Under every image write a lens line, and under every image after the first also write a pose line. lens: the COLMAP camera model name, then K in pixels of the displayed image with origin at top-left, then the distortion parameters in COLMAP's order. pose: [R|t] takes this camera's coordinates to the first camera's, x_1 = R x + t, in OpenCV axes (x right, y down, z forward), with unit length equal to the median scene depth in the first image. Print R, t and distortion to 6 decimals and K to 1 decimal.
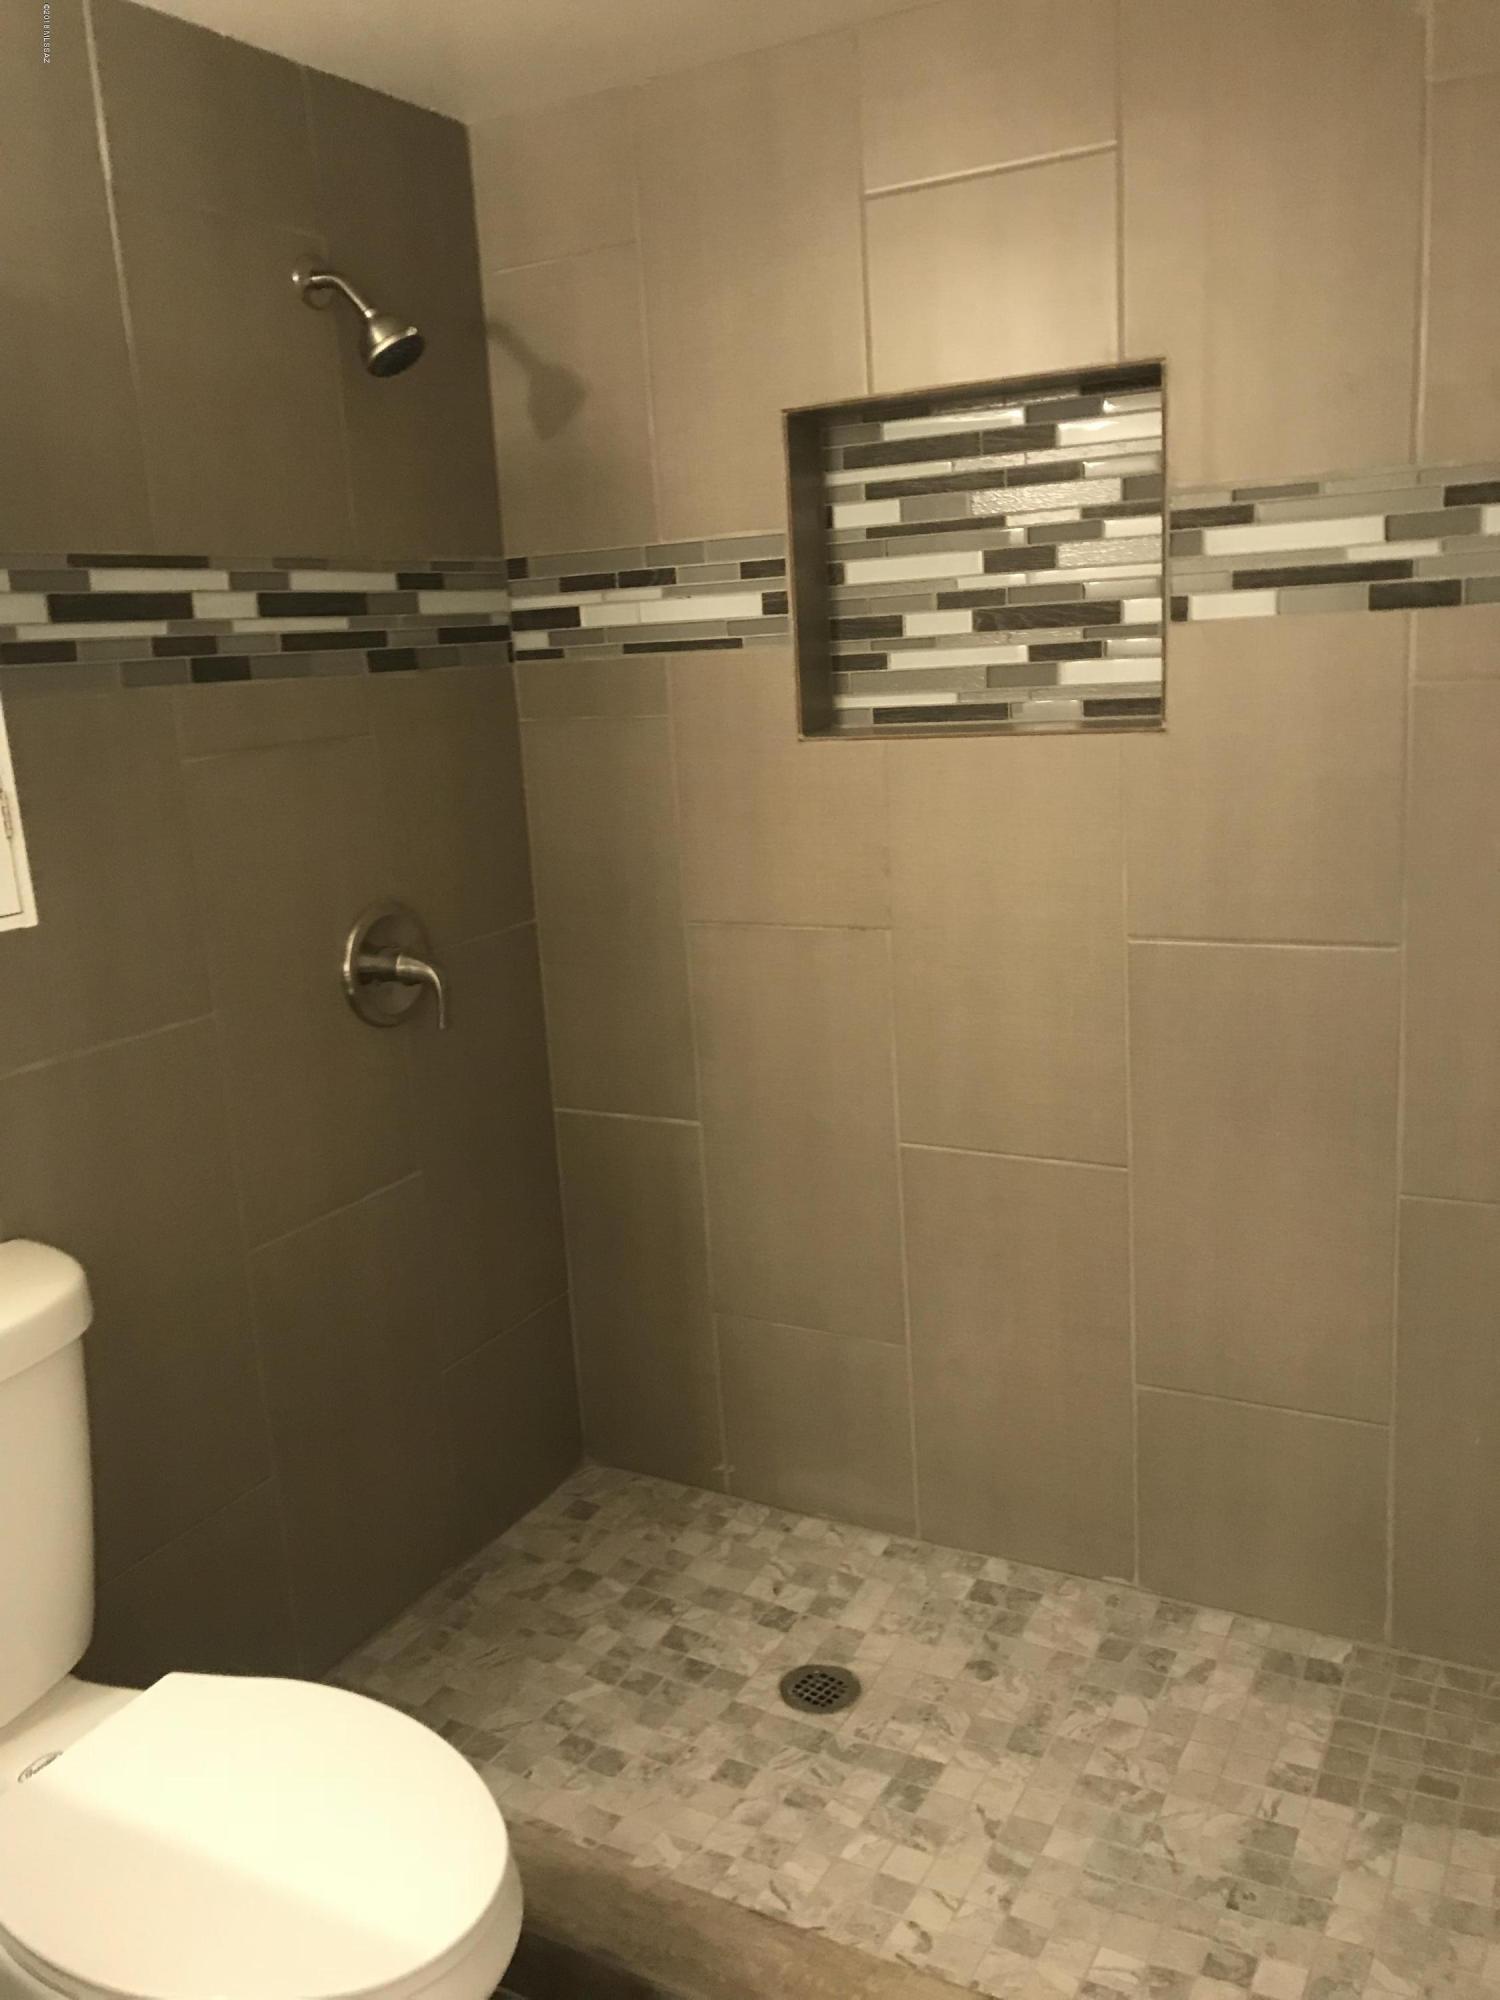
lens RADIAL K [[1636.0, 0, 748.9], [0, 1636.0, 991.0], [0, 0, 1]] dist [0.004707, -0.002952]
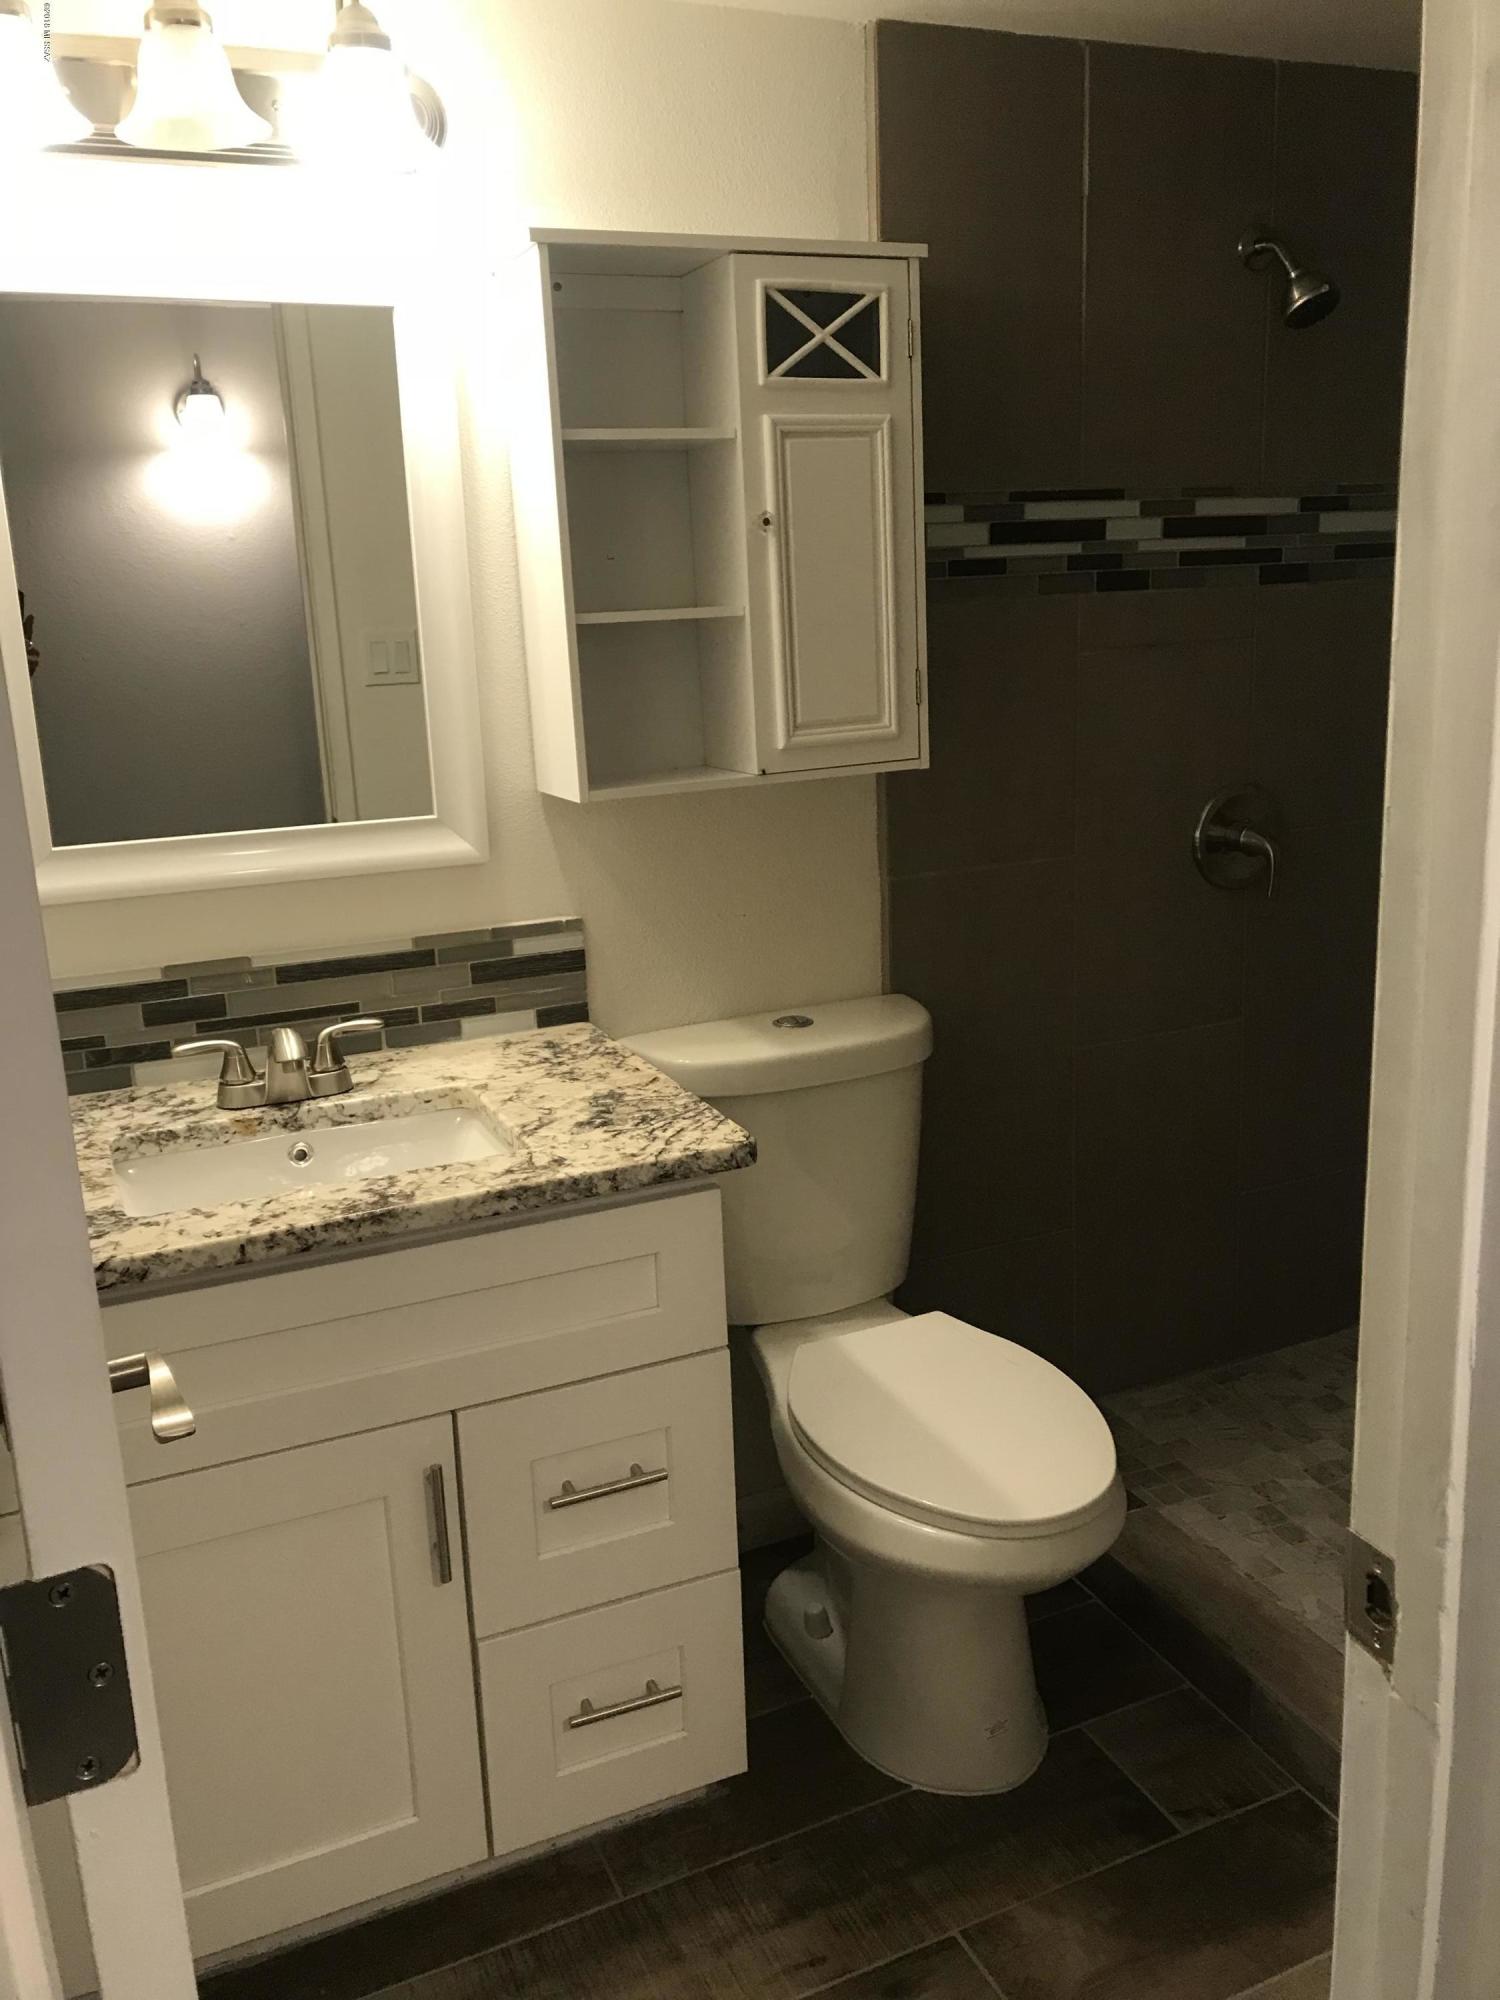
lens RADIAL K [[1664.8, 0, 750.0], [0, 1664.8, 1000.0], [0, 0, 1]] dist [0.016274, -0.001539]
pose [[0.794643, 0.175431, -0.581176, 0.240218], [-0.134986, 0.984430, 0.112590, 0.013450], [0.591879, -0.011018, 0.805952, -0.193148]]
